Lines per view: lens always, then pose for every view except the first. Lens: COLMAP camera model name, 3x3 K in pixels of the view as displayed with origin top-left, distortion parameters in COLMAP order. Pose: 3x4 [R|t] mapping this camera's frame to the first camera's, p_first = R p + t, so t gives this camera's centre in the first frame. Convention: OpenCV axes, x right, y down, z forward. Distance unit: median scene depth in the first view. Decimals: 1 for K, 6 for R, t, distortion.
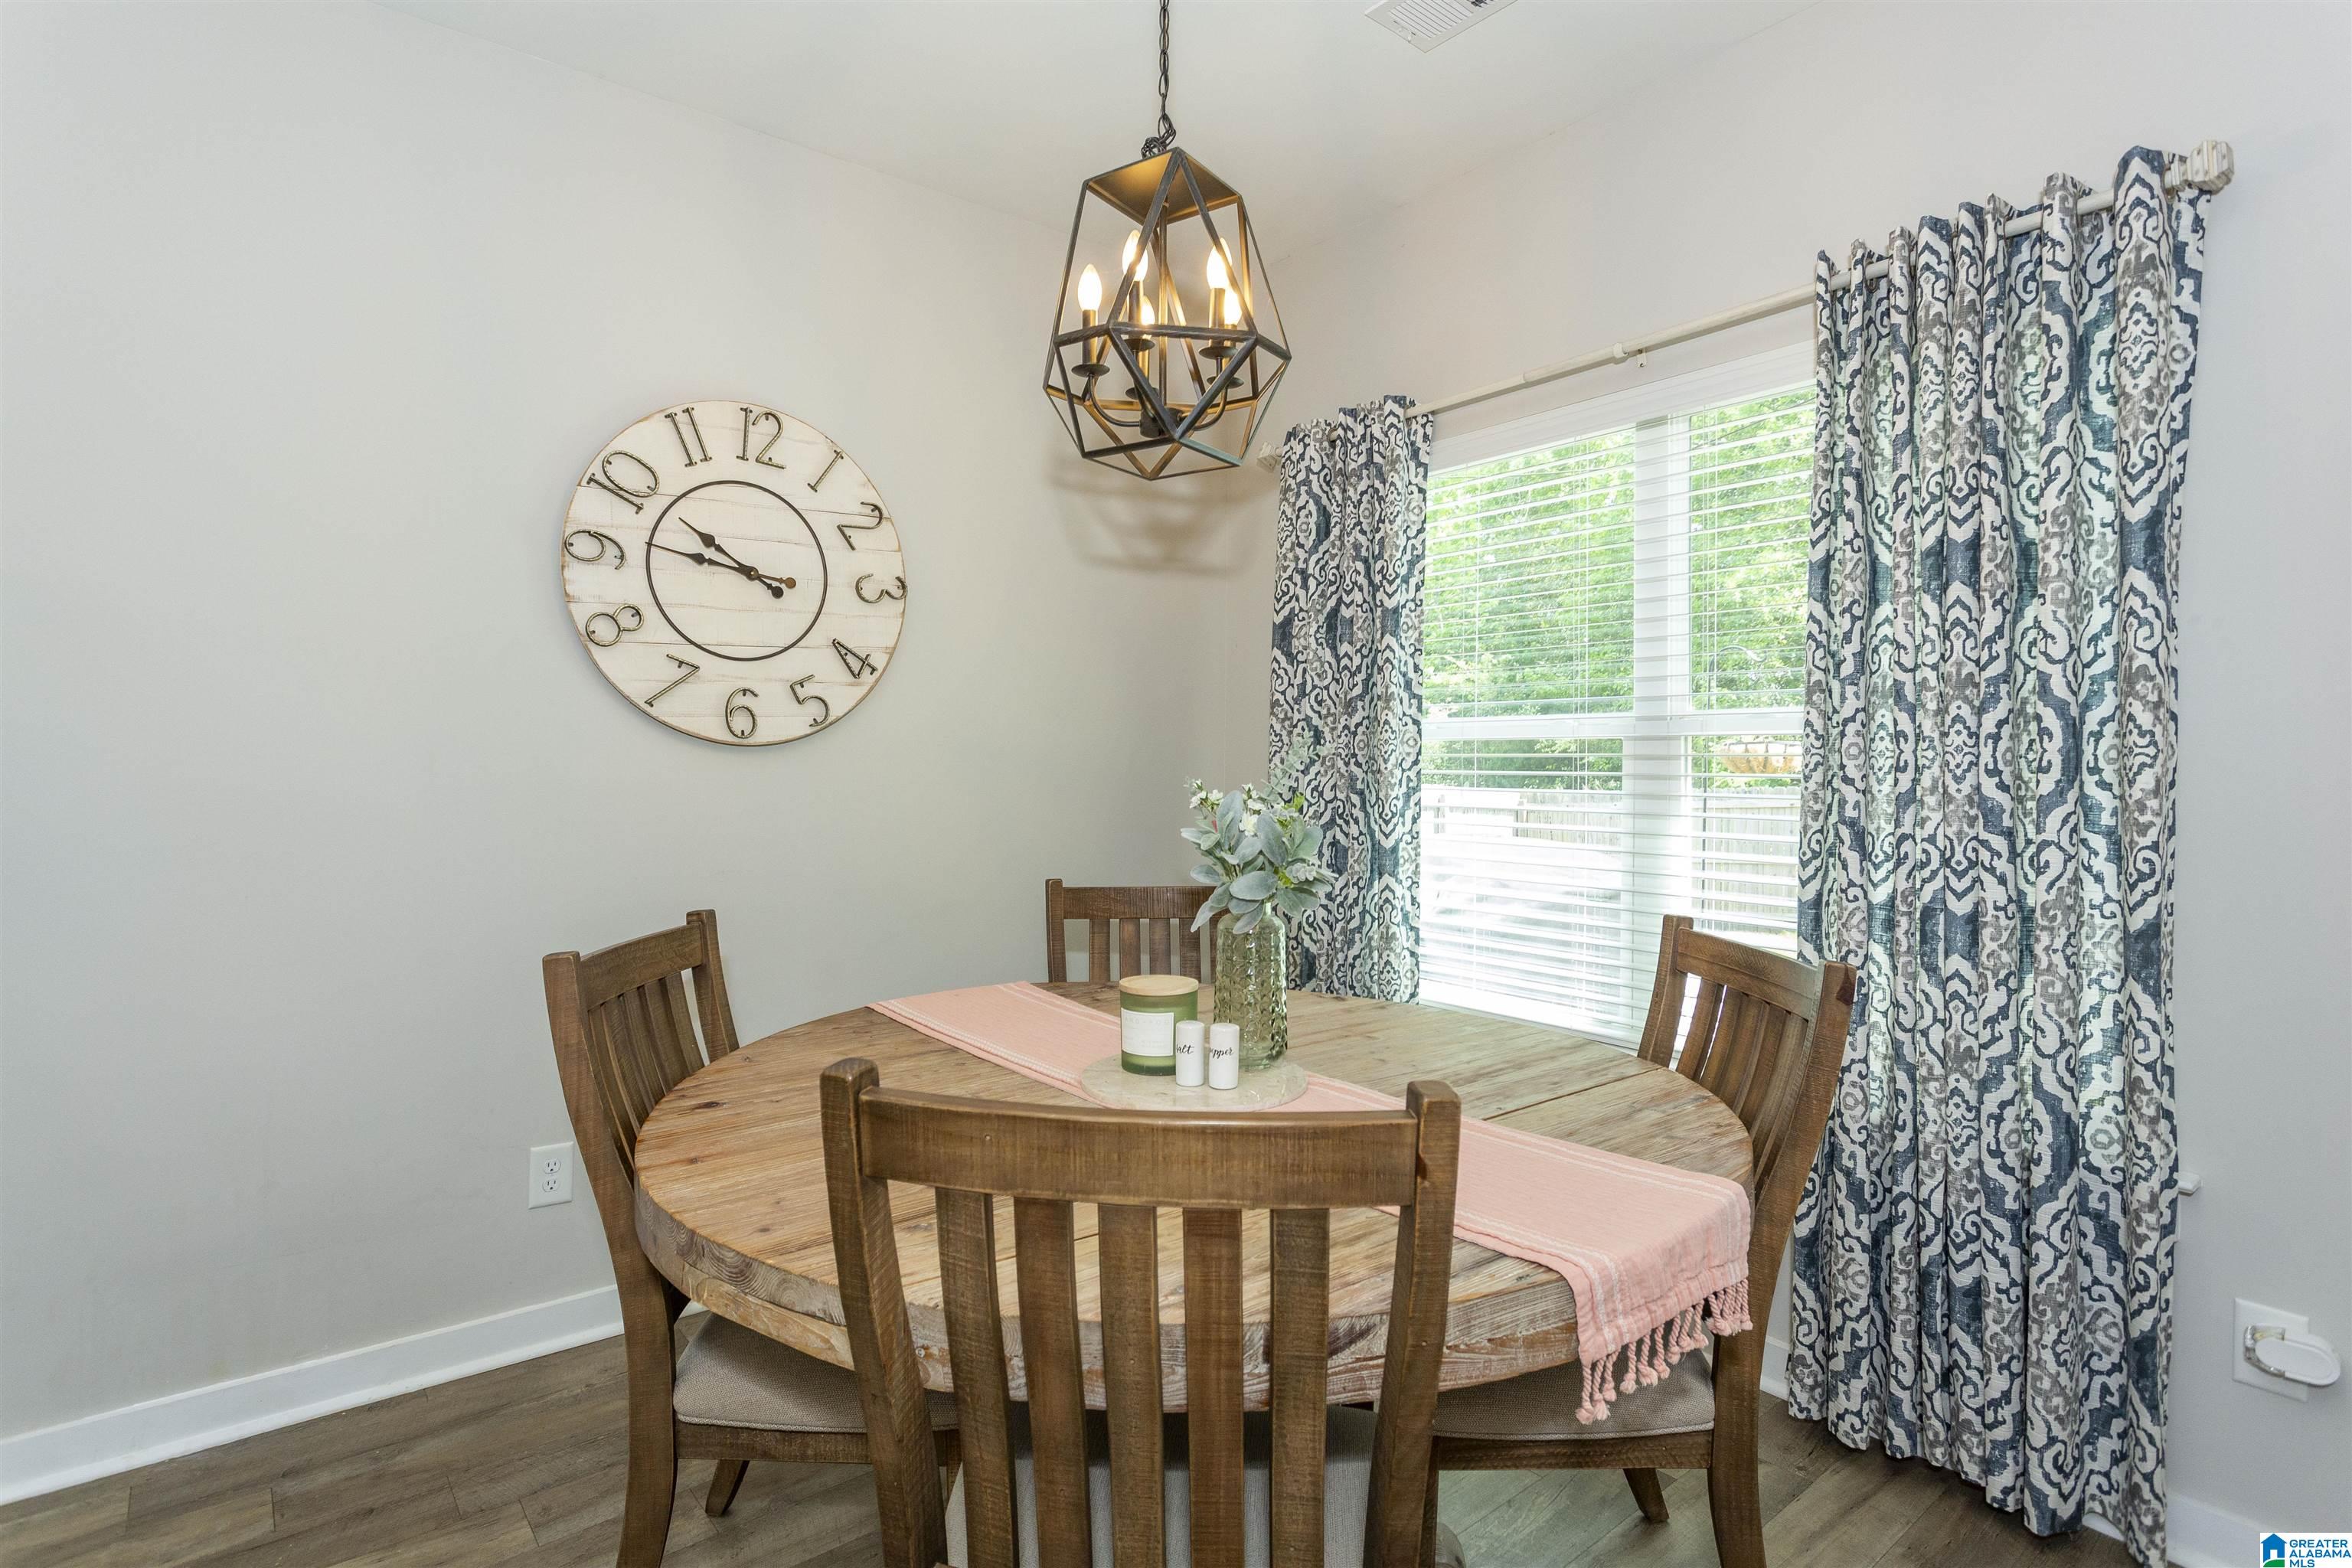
lens RADIAL K [[1178.1, 0, 1166.3], [0, 1178.1, 766.8], [0, 0, 1]] dist [-0.001286, 0.000995]
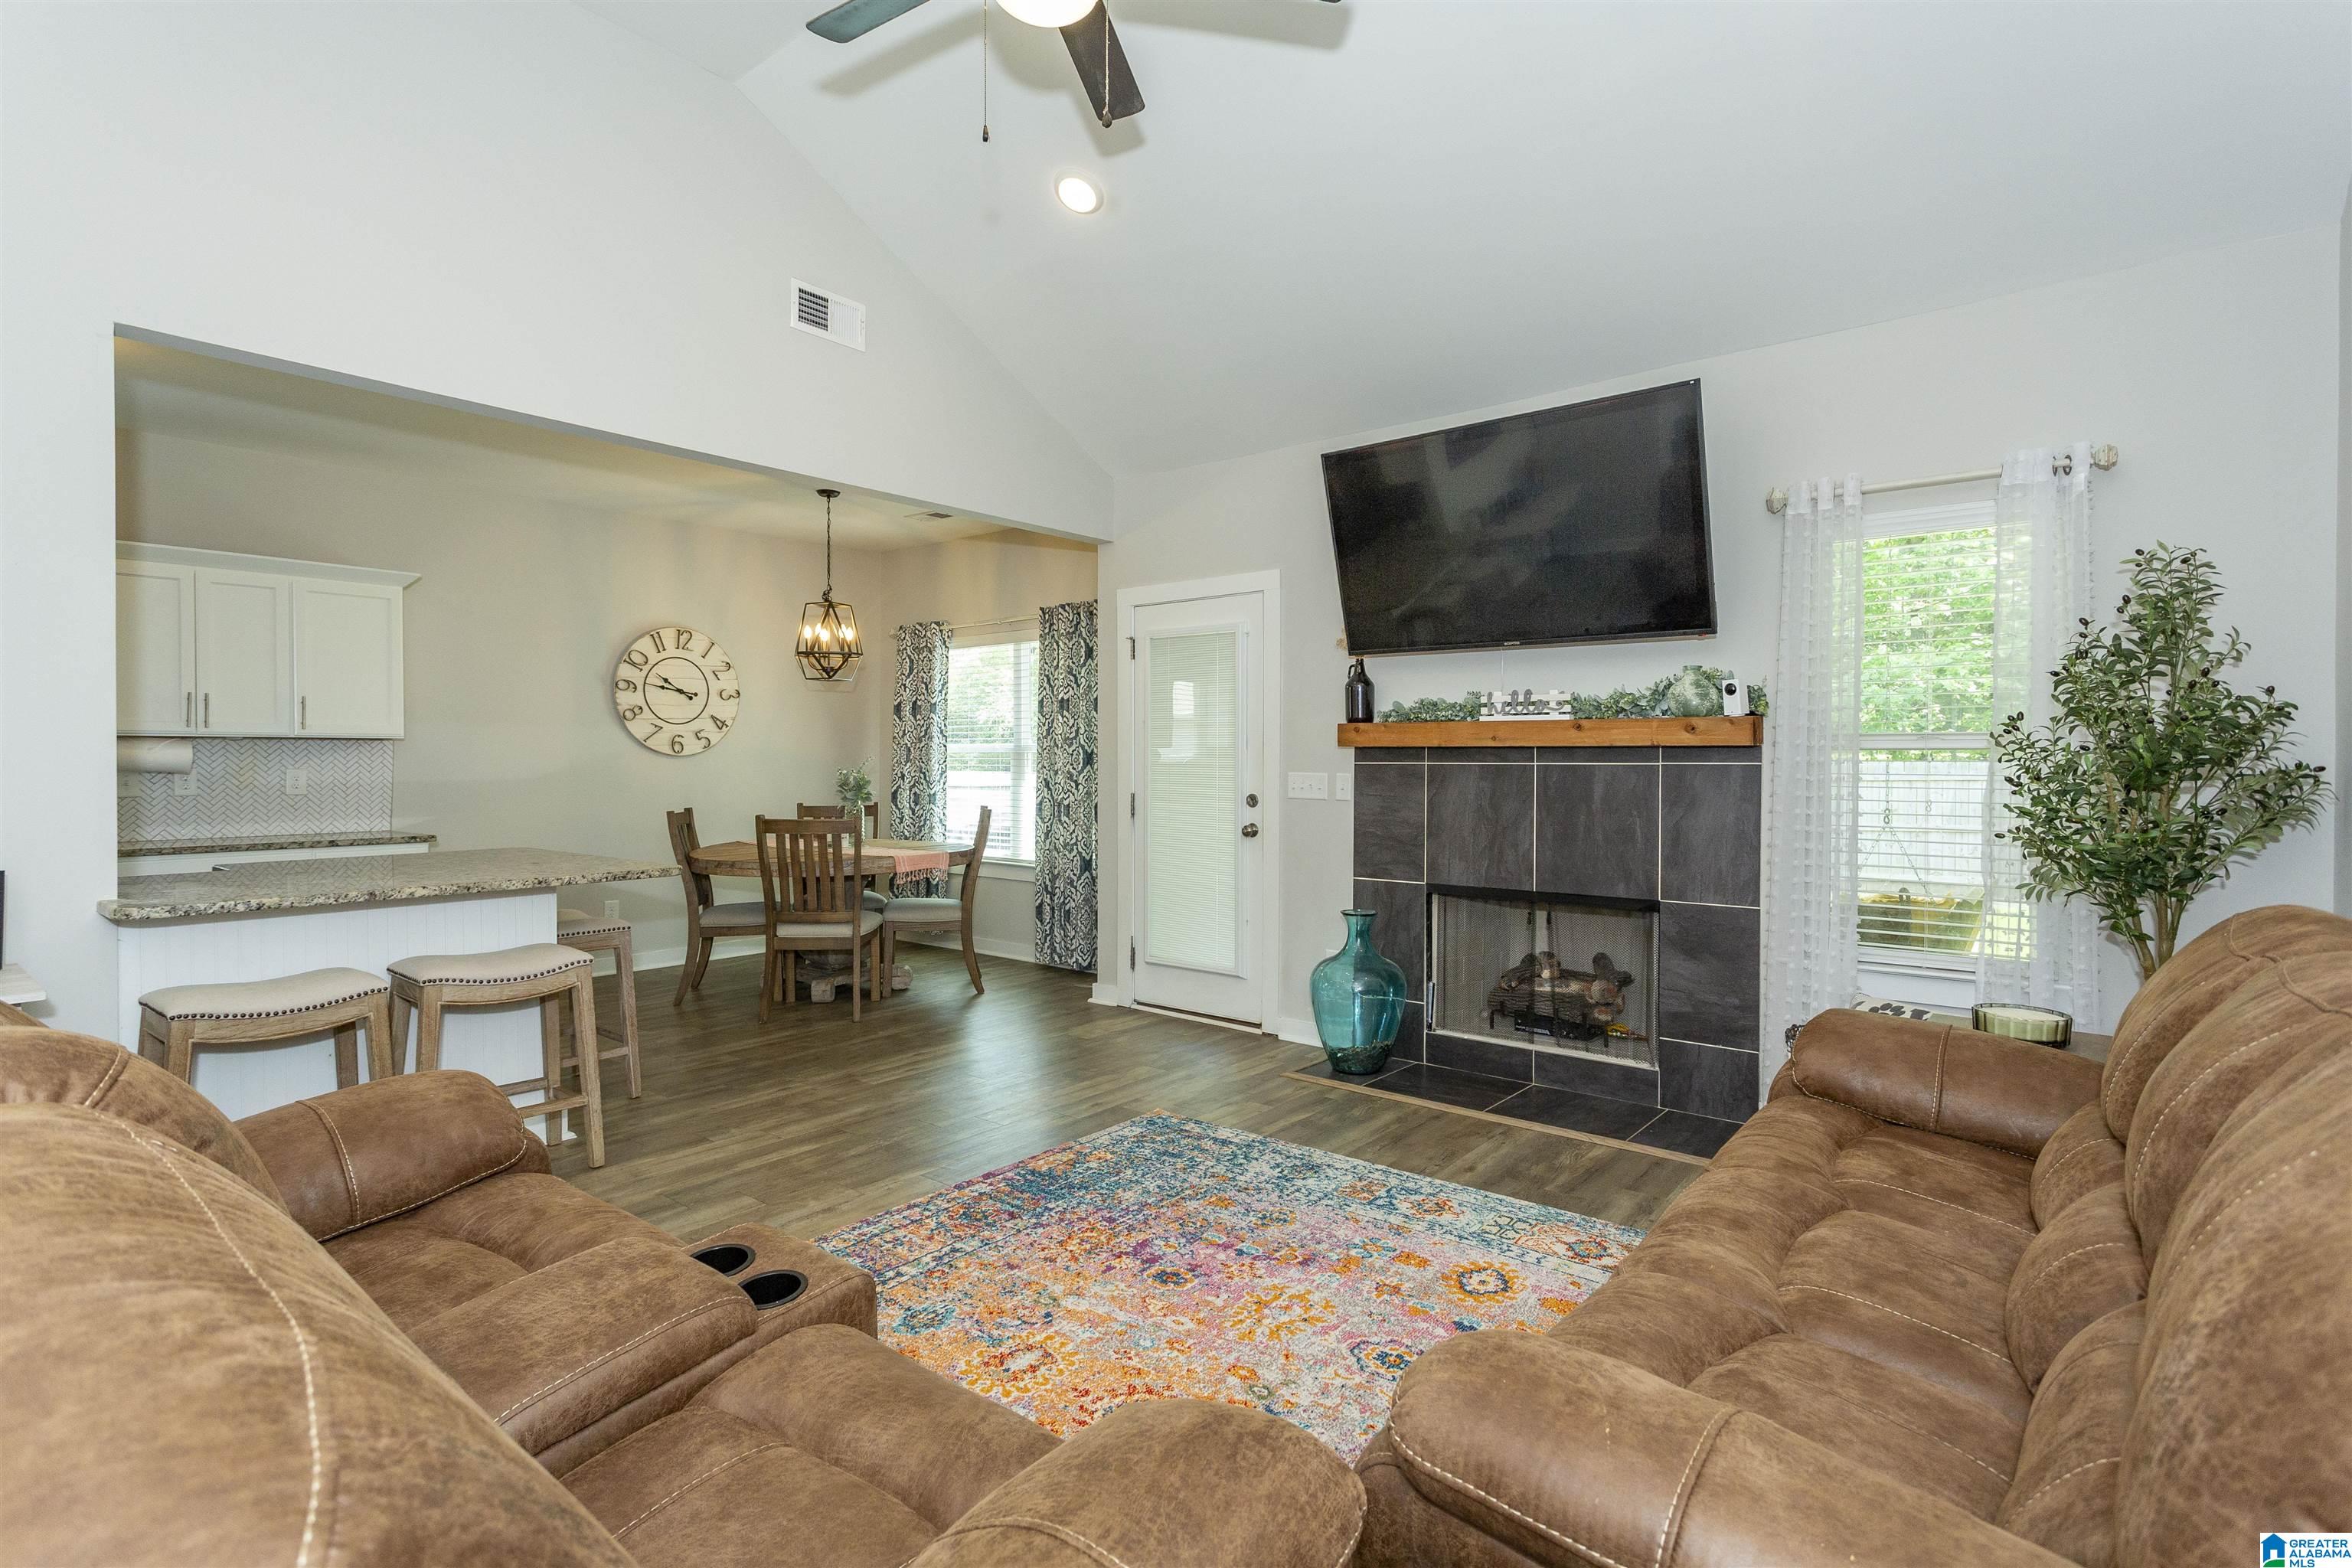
lens RADIAL K [[1124.3, 0, 1157.5], [0, 1124.3, 770.6], [0, 0, 1]] dist [0.001790, 0.001712]
pose [[0.980113, -0.004967, 0.198378, 0.189264], [0.003352, 0.999958, 0.008474, -0.002982], [-0.198412, -0.007641, 0.980089, -1.625249]]
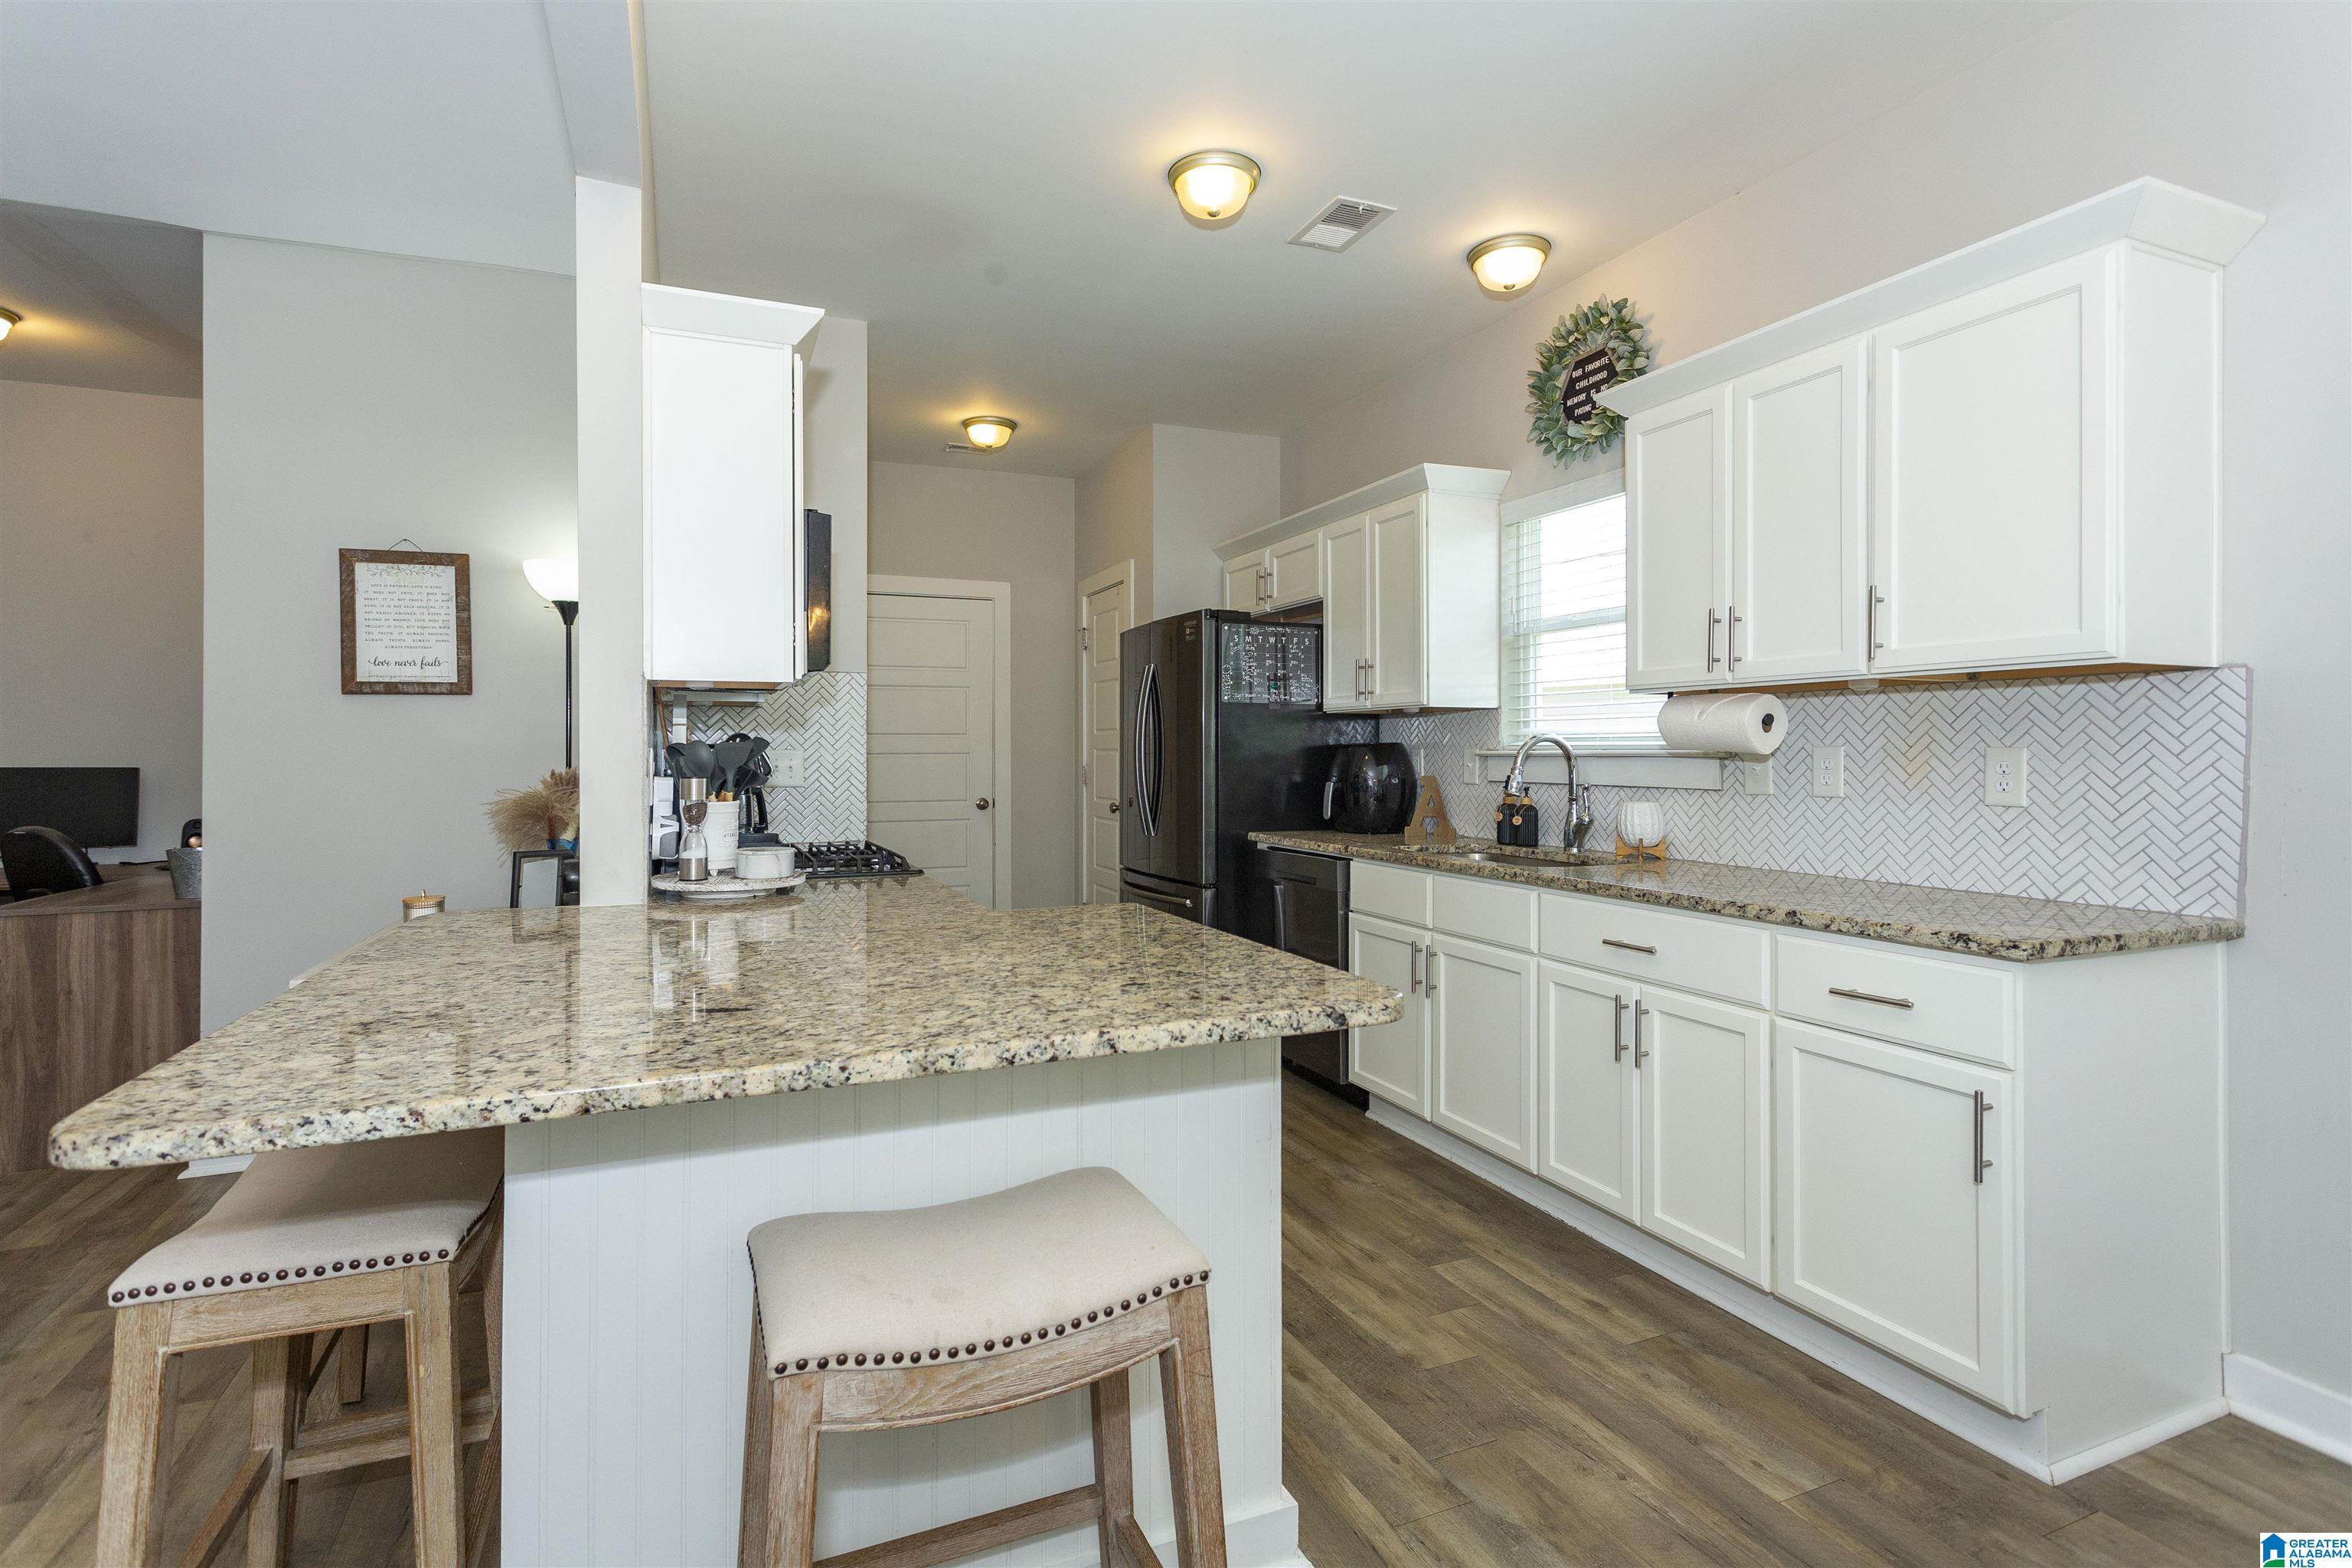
lens RADIAL K [[1124.3, 0, 1166.5], [0, 1124.3, 747.0], [0, 0, 1]] dist [0.001790, 0.001712]
pose [[-0.264923, -0.006377, -0.964248, 0.123259], [-0.000655, 0.999979, -0.006433, 0.010829], [0.964269, -0.001073, -0.264922, 0.159493]]
